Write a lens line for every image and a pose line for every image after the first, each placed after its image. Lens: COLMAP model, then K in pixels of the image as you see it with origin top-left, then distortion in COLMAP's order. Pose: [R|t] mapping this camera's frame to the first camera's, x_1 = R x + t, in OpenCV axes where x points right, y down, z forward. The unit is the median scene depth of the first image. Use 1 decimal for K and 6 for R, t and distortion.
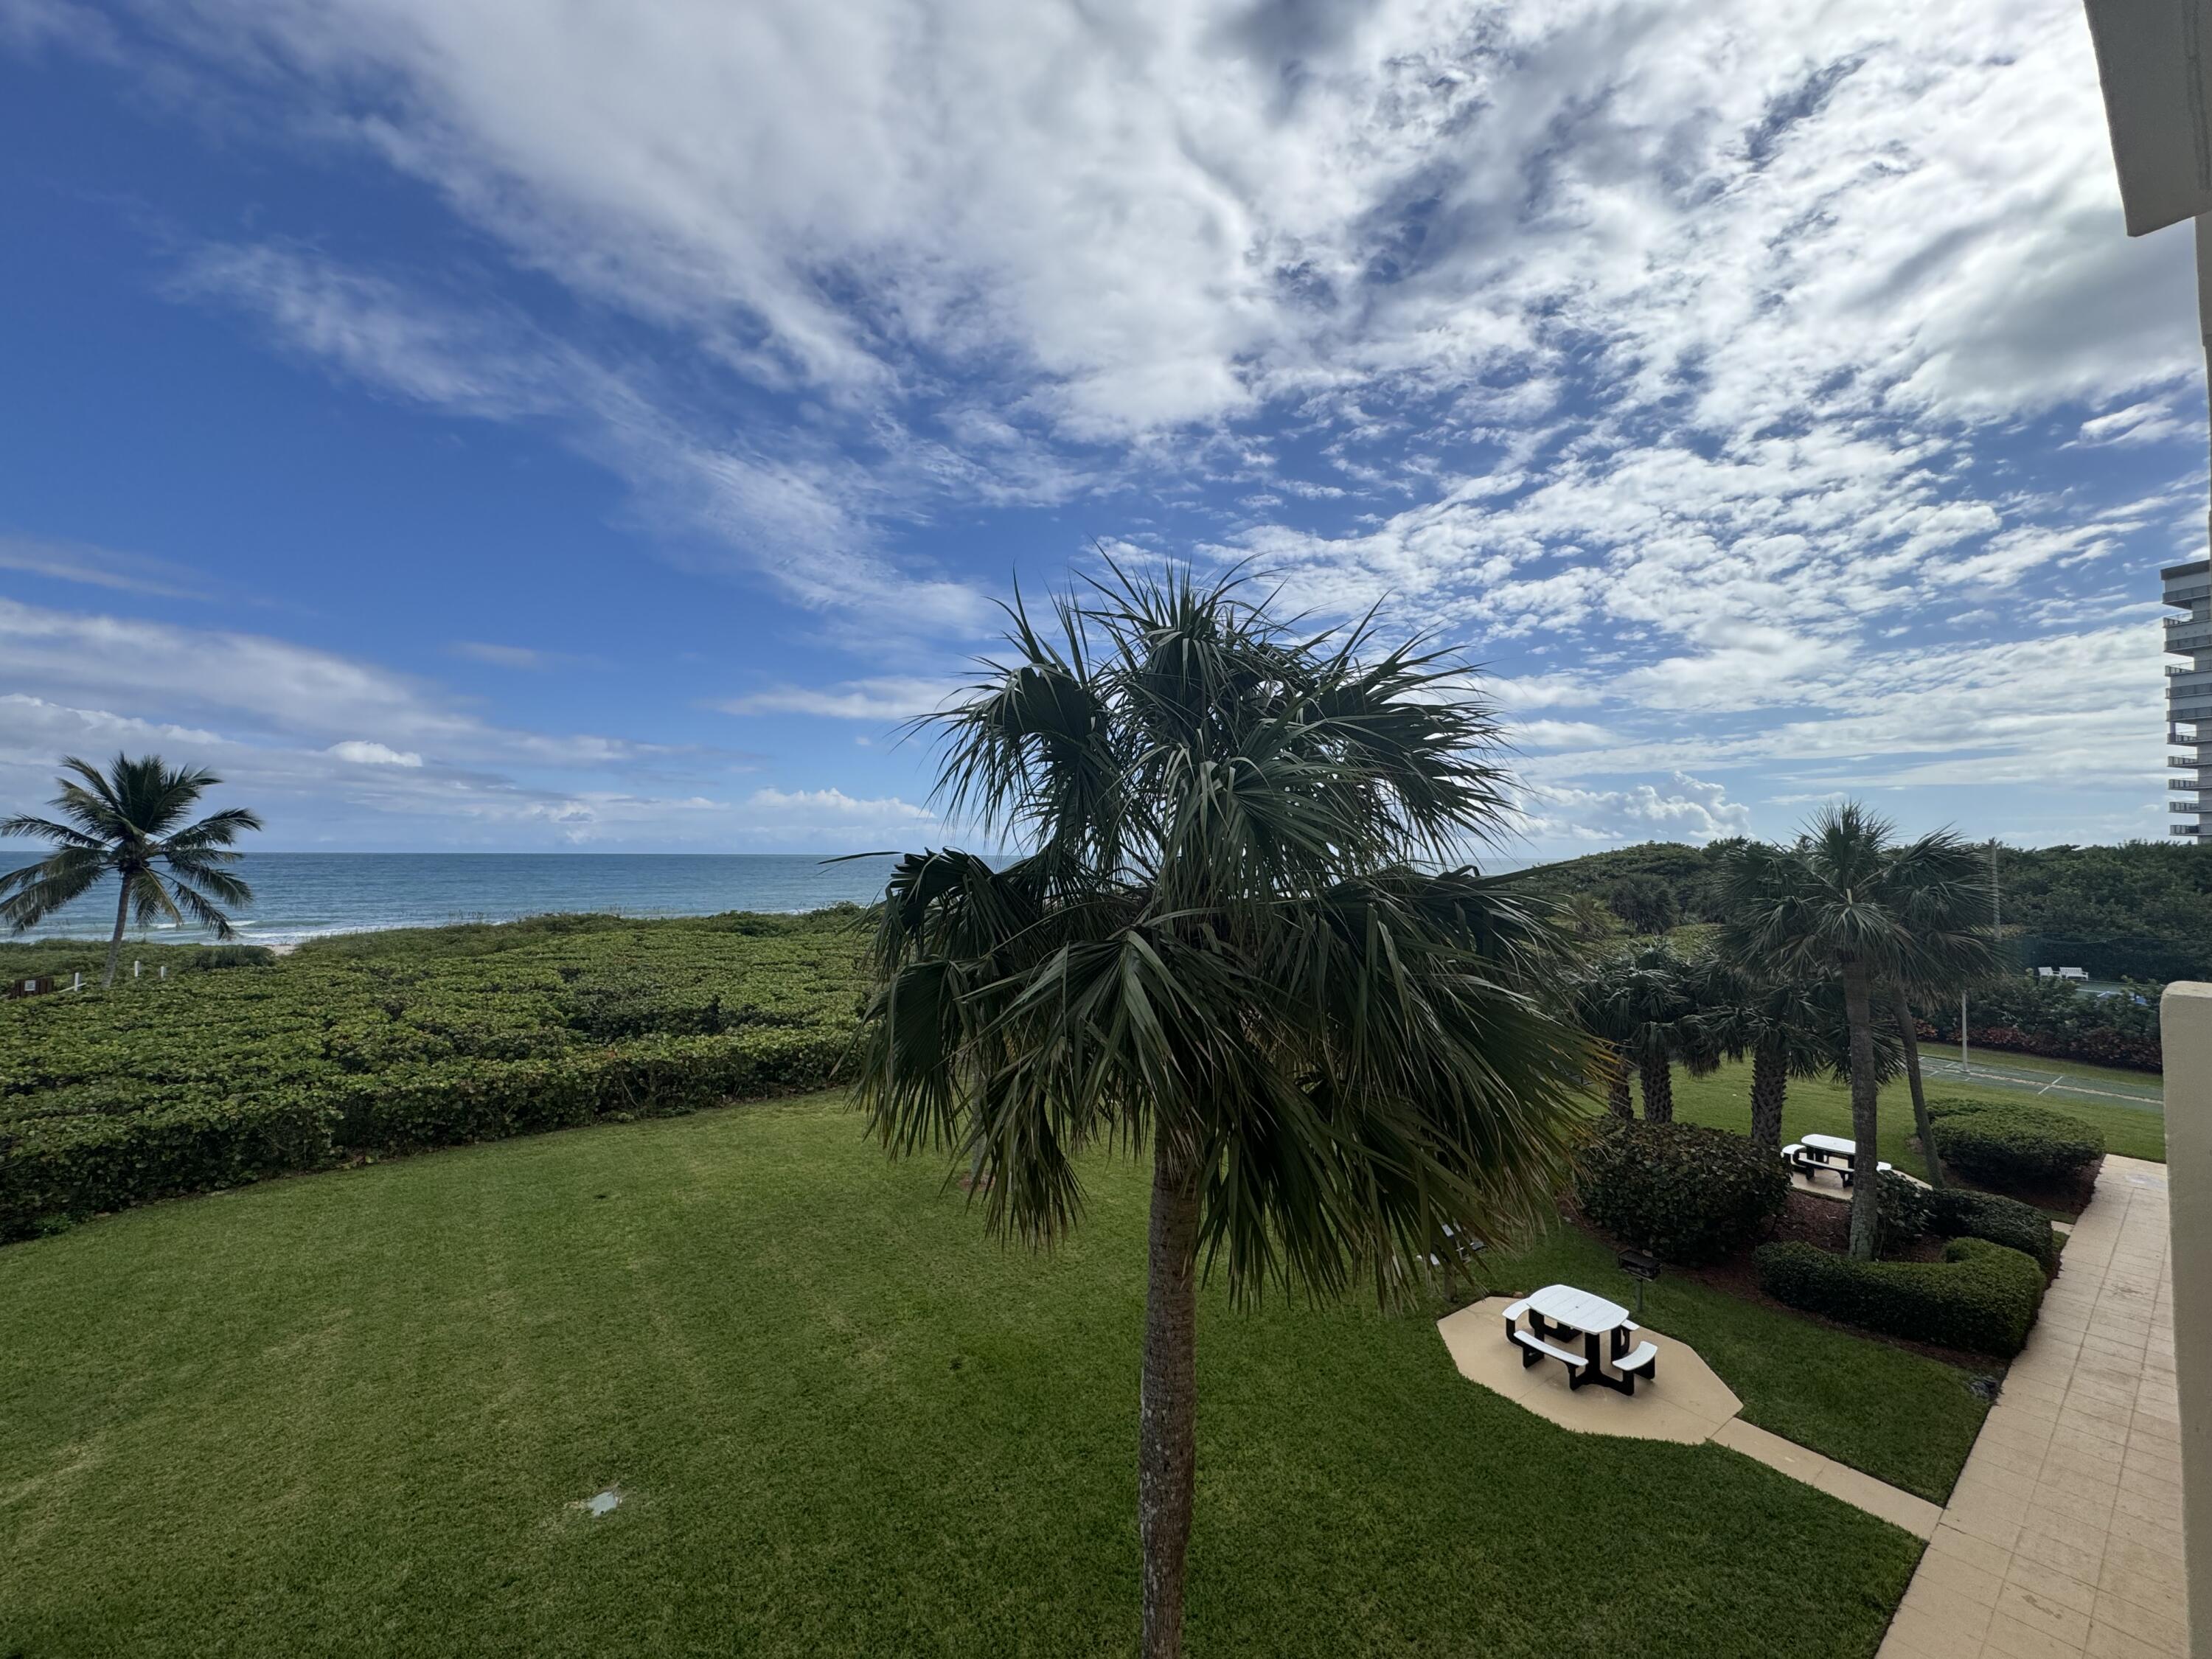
lens RADIAL K [[877.3, 0, 1098.6], [0, 877.3, 837.8], [0, 0, 1]] dist [0.006222, -0.002504]
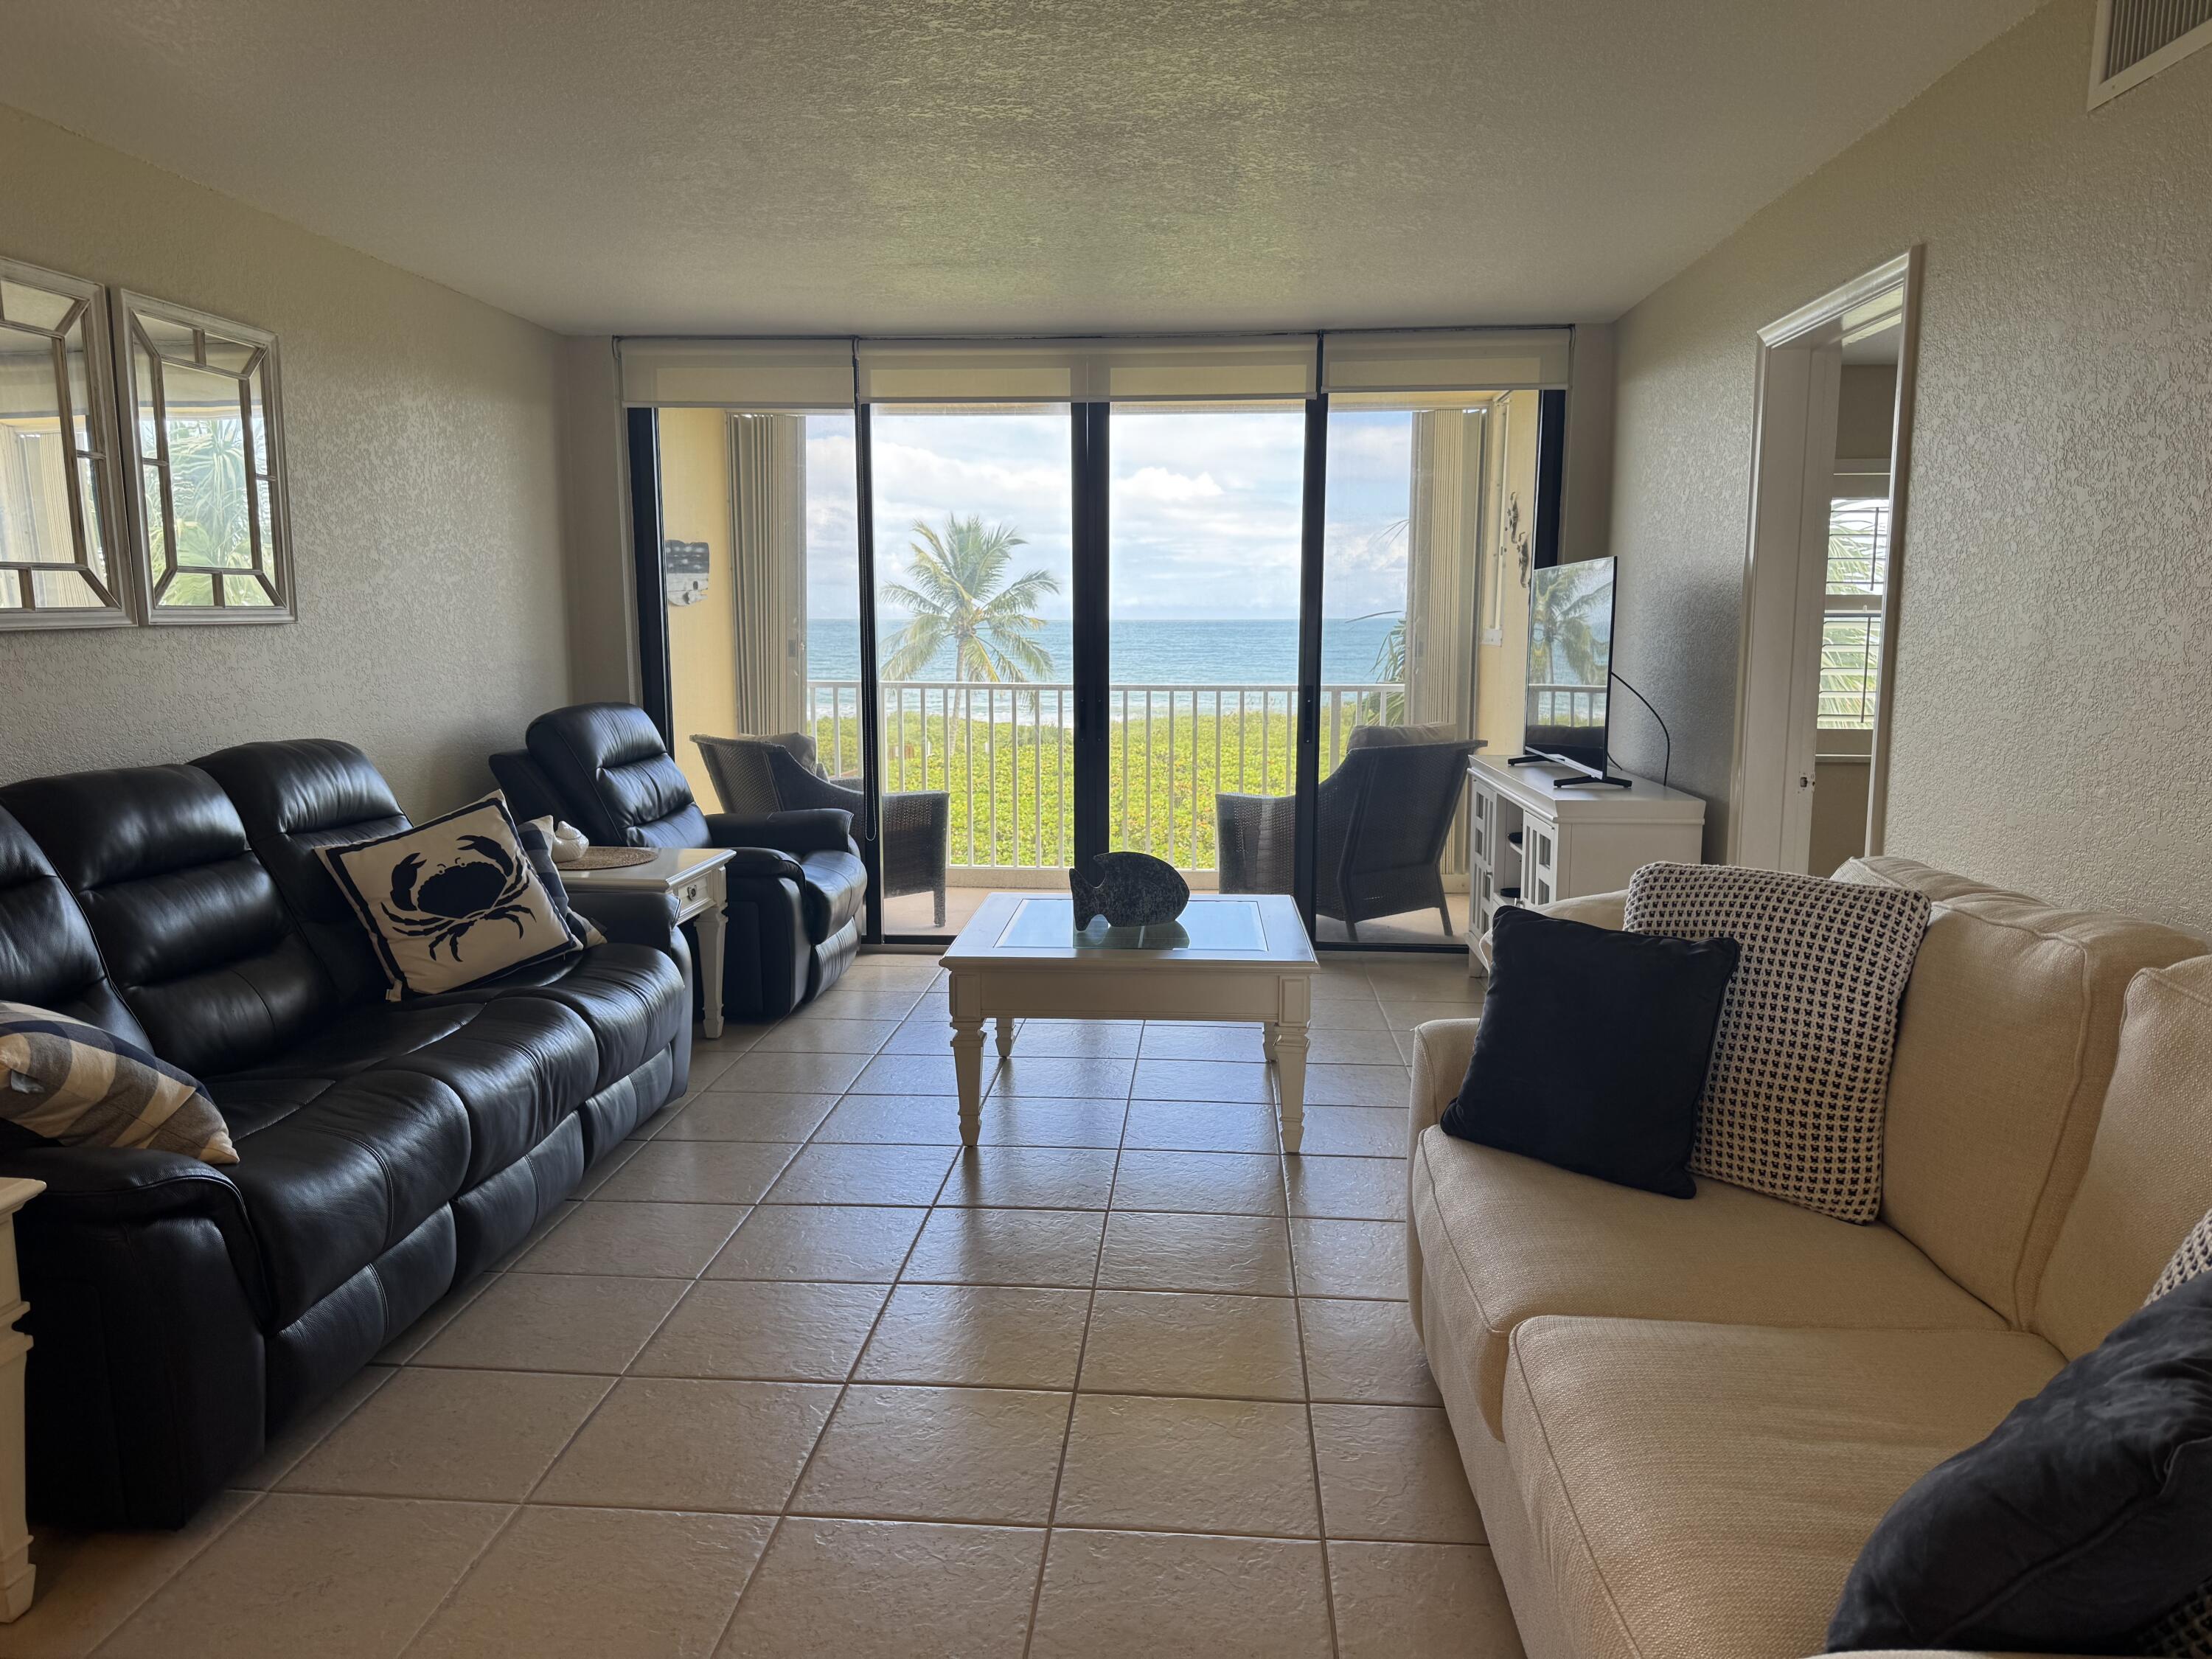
lens RADIAL K [[1568.4, 0, 1105.8], [0, 1568.4, 834.3], [0, 0, 1]] dist [0.014937, -0.002526]
pose [[0.746790, 0.084105, -0.659721, 0.240379], [0.018125, 0.989029, 0.146604, 0.001510], [0.664813, -0.121439, 0.737072, -0.268815]]
